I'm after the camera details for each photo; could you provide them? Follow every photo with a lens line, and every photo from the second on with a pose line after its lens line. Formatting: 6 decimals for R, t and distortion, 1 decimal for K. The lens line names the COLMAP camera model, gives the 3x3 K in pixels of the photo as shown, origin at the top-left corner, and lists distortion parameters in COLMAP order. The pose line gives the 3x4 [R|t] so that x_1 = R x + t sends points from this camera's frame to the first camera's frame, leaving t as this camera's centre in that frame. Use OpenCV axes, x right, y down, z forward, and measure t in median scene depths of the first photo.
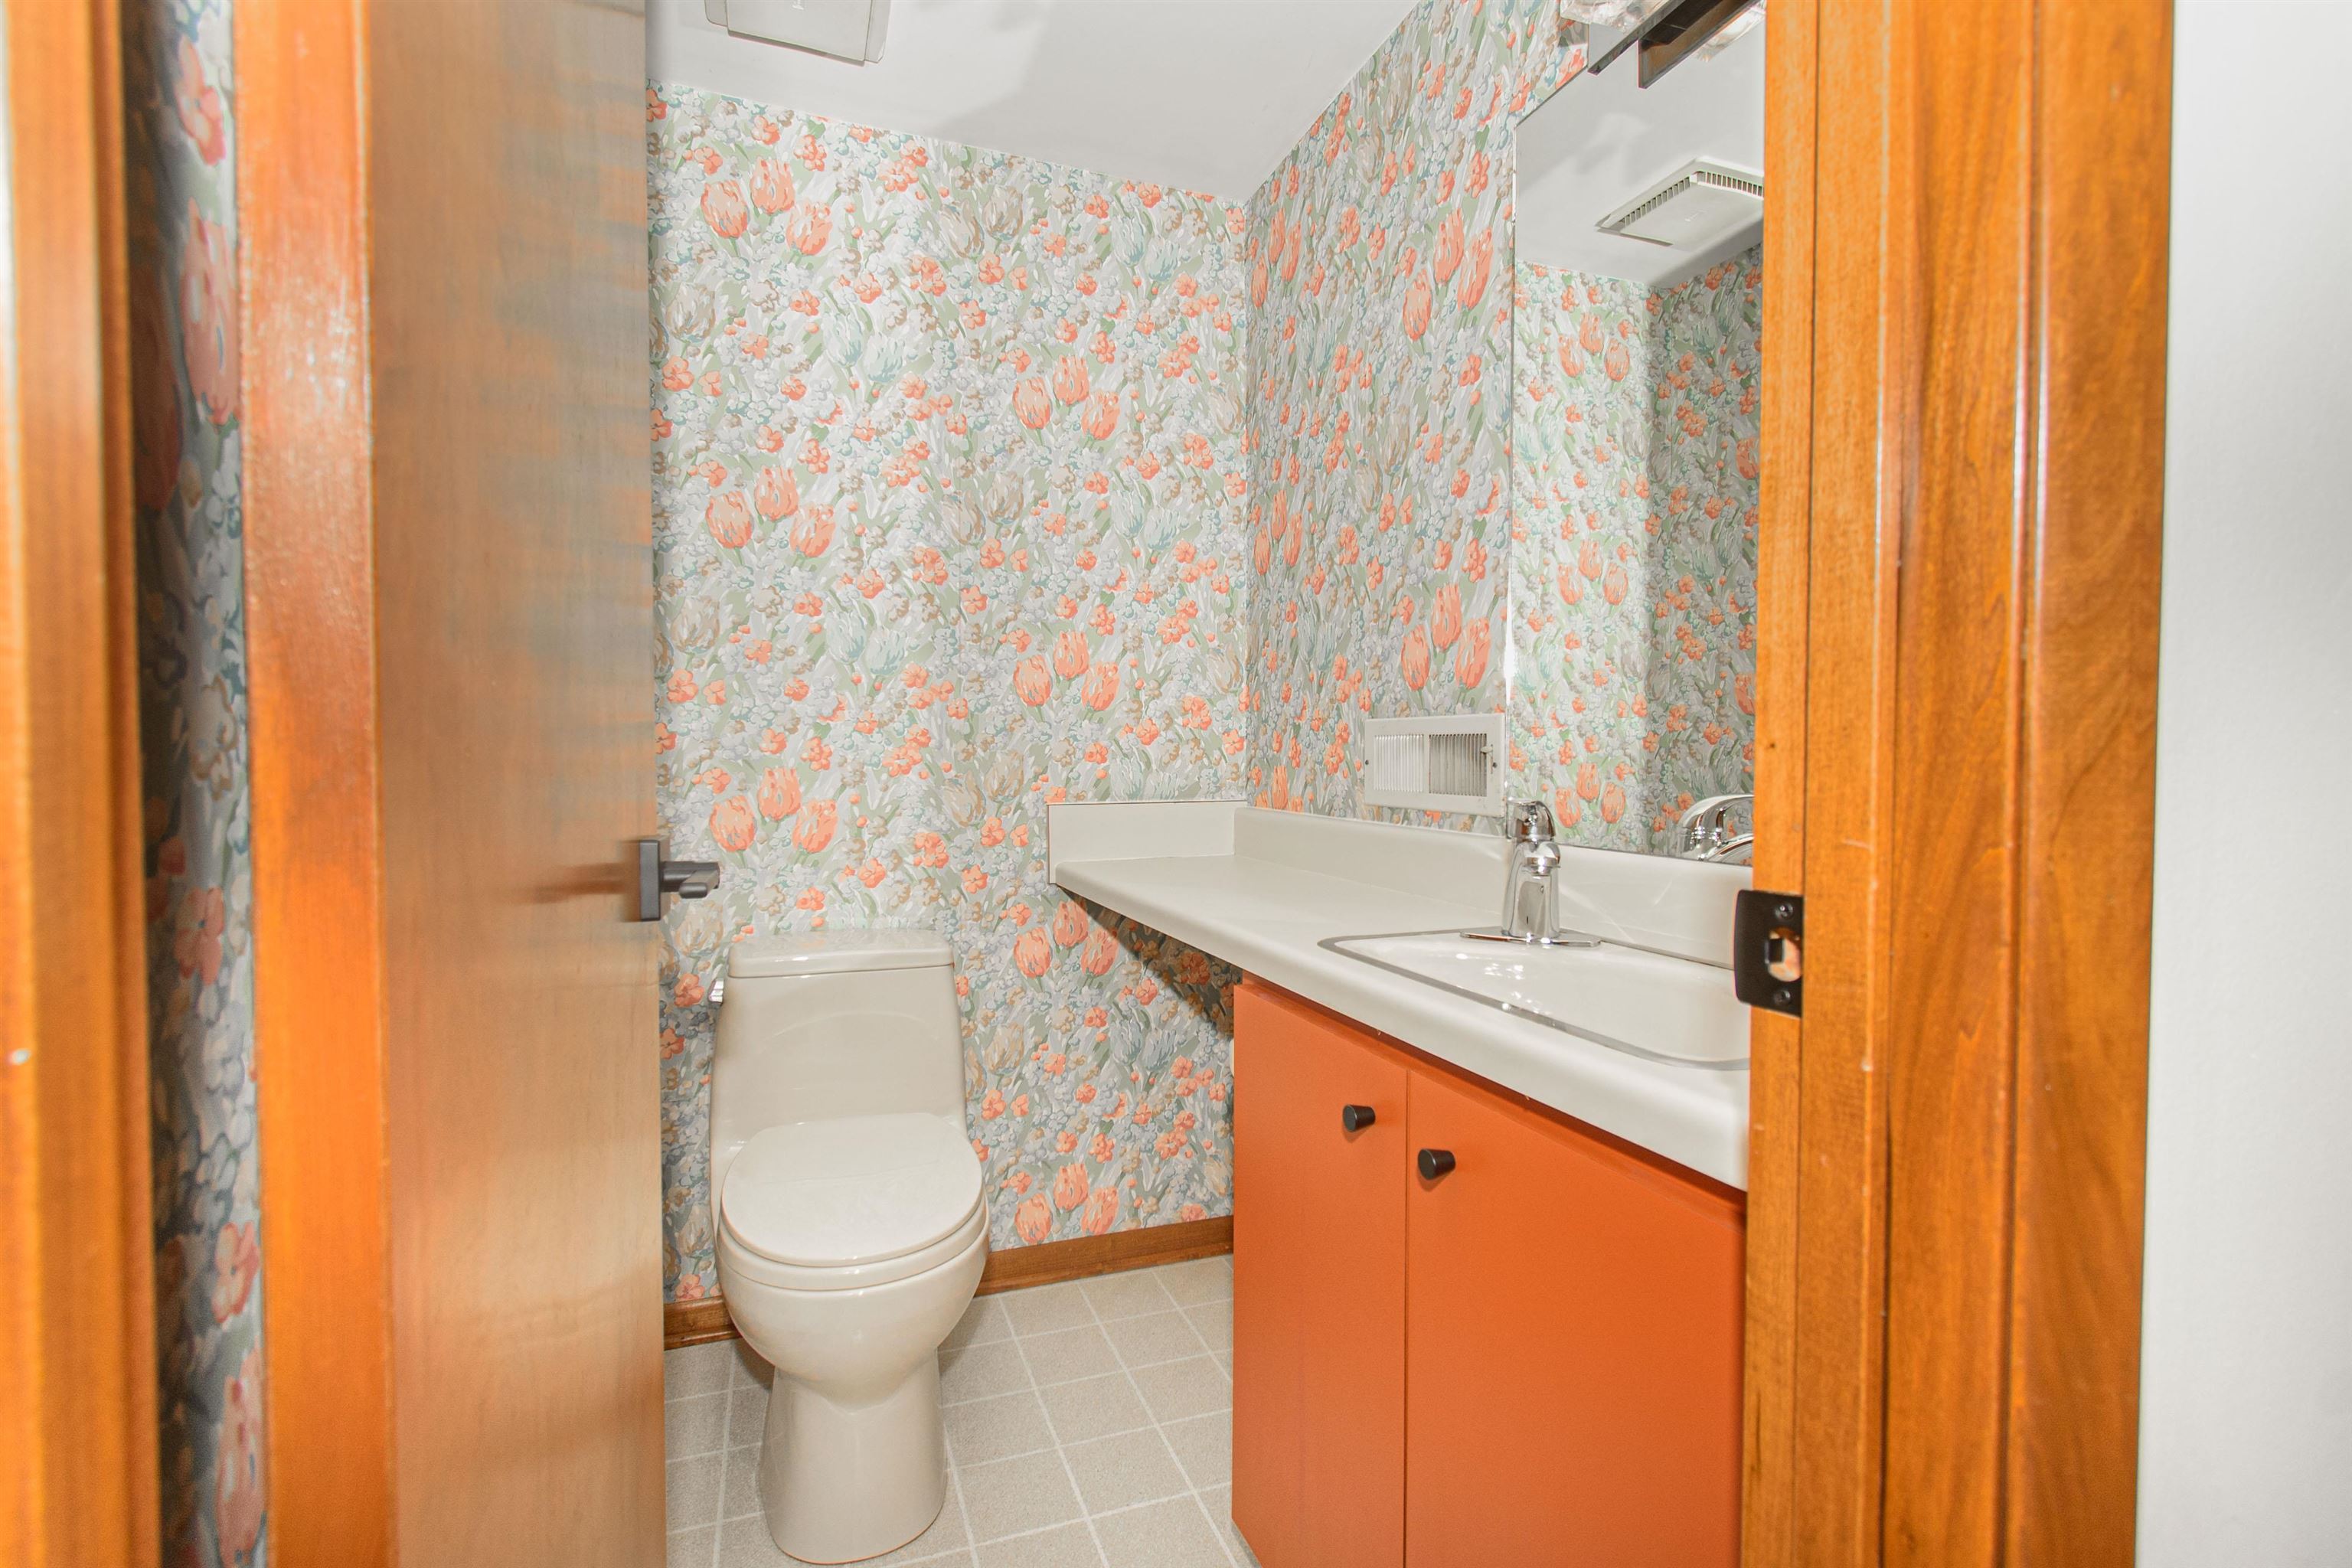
lens RADIAL K [[1048.3, 0, 1176.9], [0, 1048.3, 784.4], [0, 0, 1]] dist [-0.000762, -0.000222]
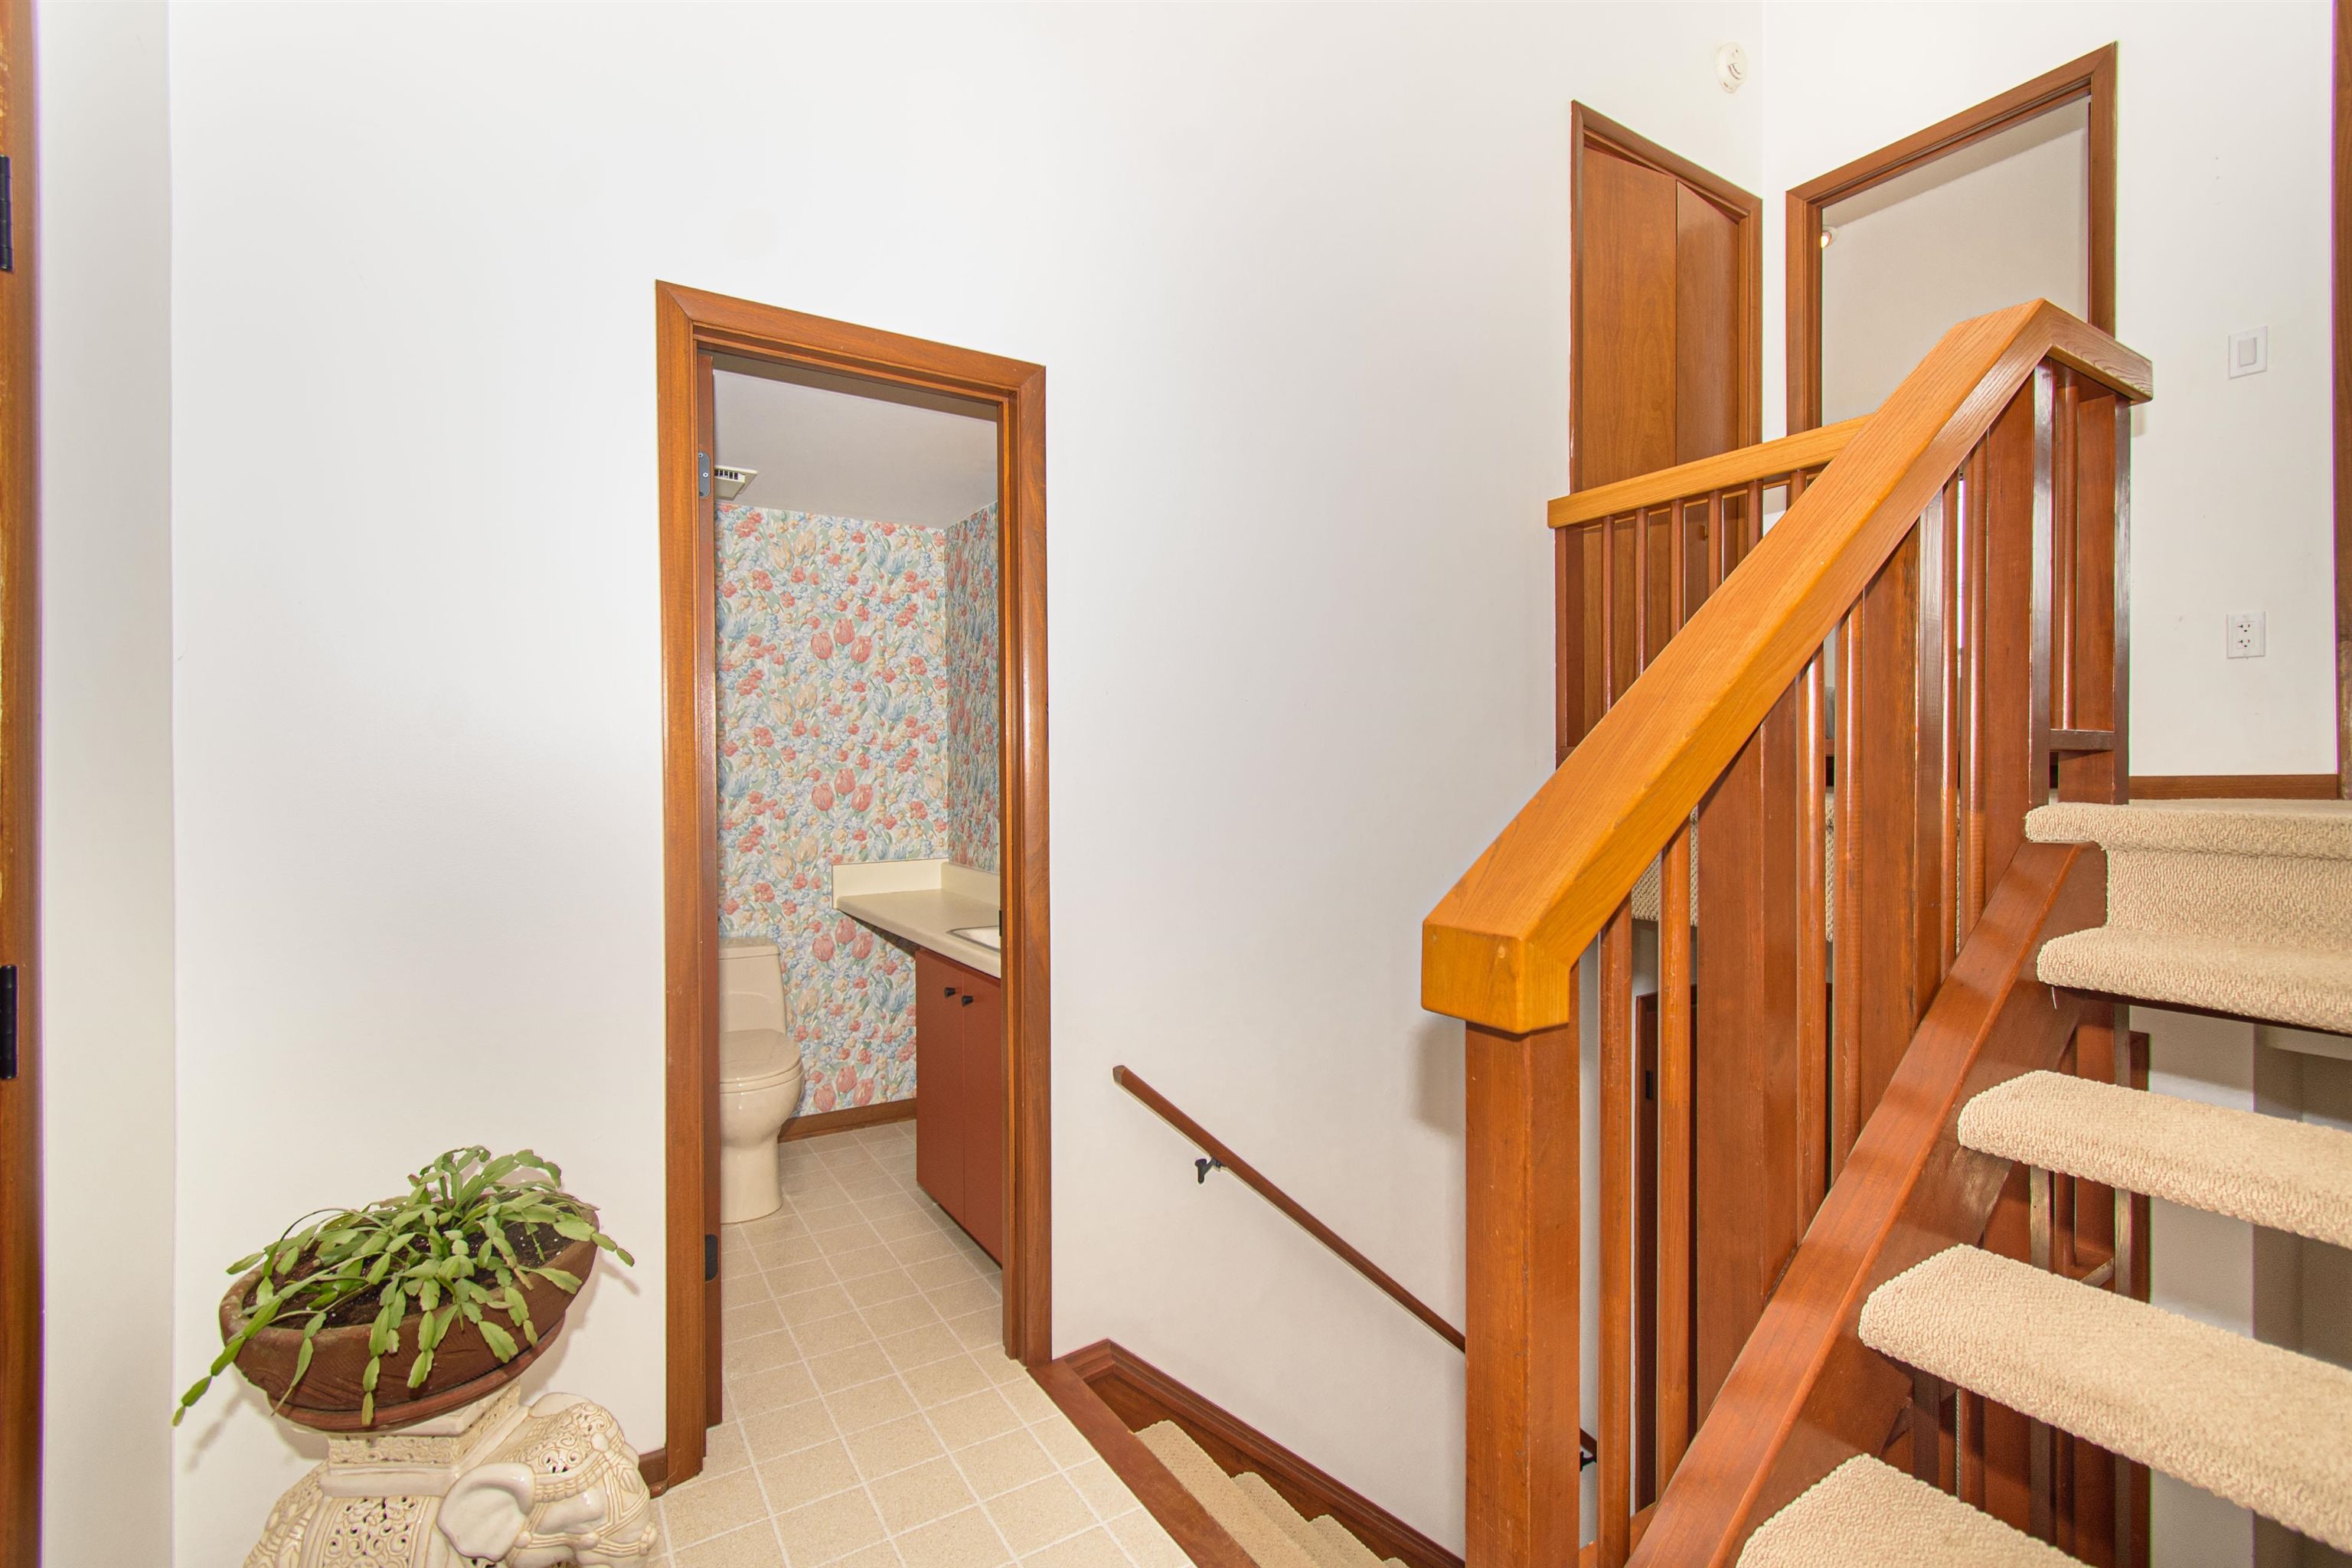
lens RADIAL K [[1048.3, 0, 1177.2], [0, 1048.3, 786.4], [0, 0, 1]] dist [-0.000762, -0.000222]
pose [[0.980071, -0.006264, 0.198548, 0.100932], [0.007735, 0.999948, -0.006636, -0.097545], [-0.198496, 0.008039, 0.980069, -0.879974]]
